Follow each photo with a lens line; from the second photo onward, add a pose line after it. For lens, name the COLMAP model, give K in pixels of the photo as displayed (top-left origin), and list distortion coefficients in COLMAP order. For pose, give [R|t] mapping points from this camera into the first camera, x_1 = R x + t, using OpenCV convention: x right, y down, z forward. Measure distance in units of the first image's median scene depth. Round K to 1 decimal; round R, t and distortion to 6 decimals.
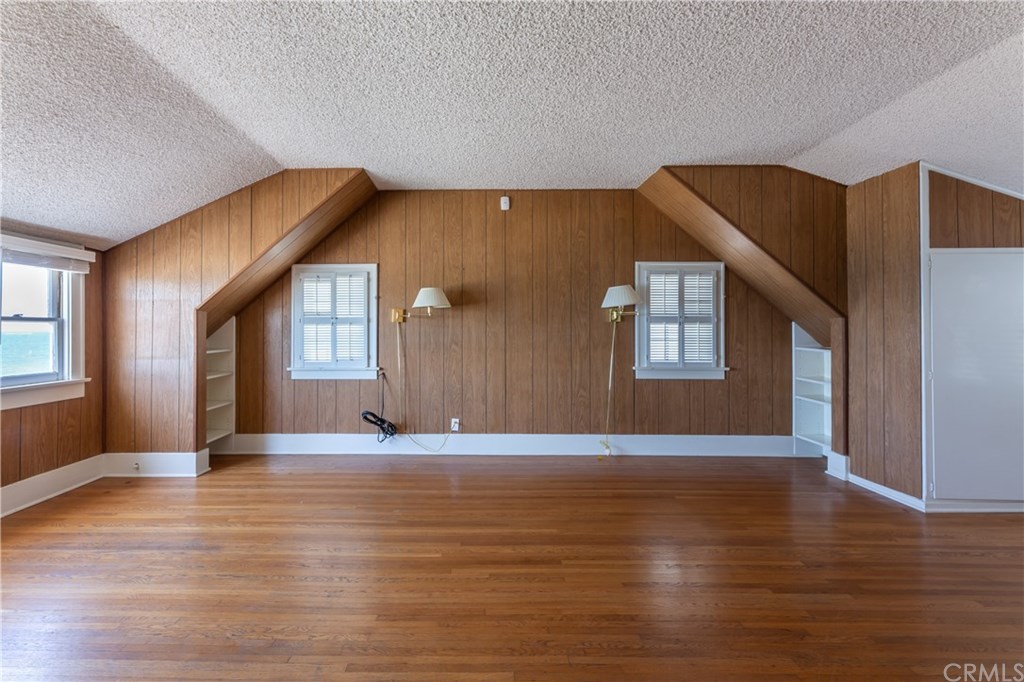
lens RADIAL K [[417.9, 0, 486.1], [0, 417.9, 326.8], [0, 0, 1]] dist [-0.000248, -0.000296]
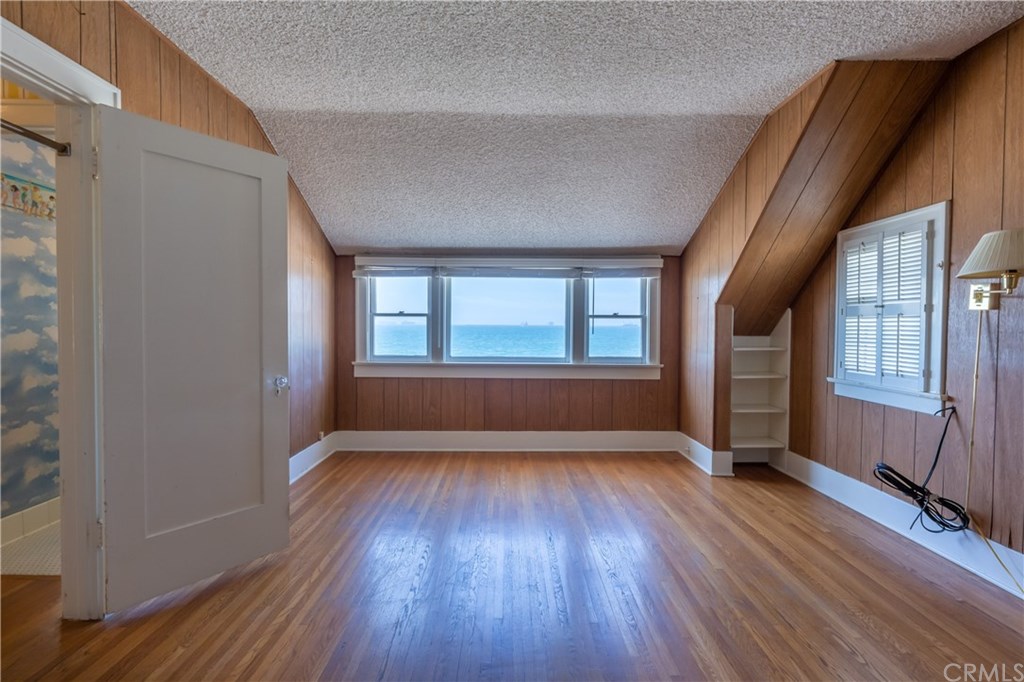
lens RADIAL K [[498.3, 0, 512.0], [0, 498.3, 341.0], [0, 0, 1]] dist [0.000297, -0.000477]
pose [[0.003160, 0.033003, -0.999450, 0.382003], [0.002208, 0.999453, 0.033010, 0.005365], [0.999993, -0.002311, 0.003085, 0.448646]]
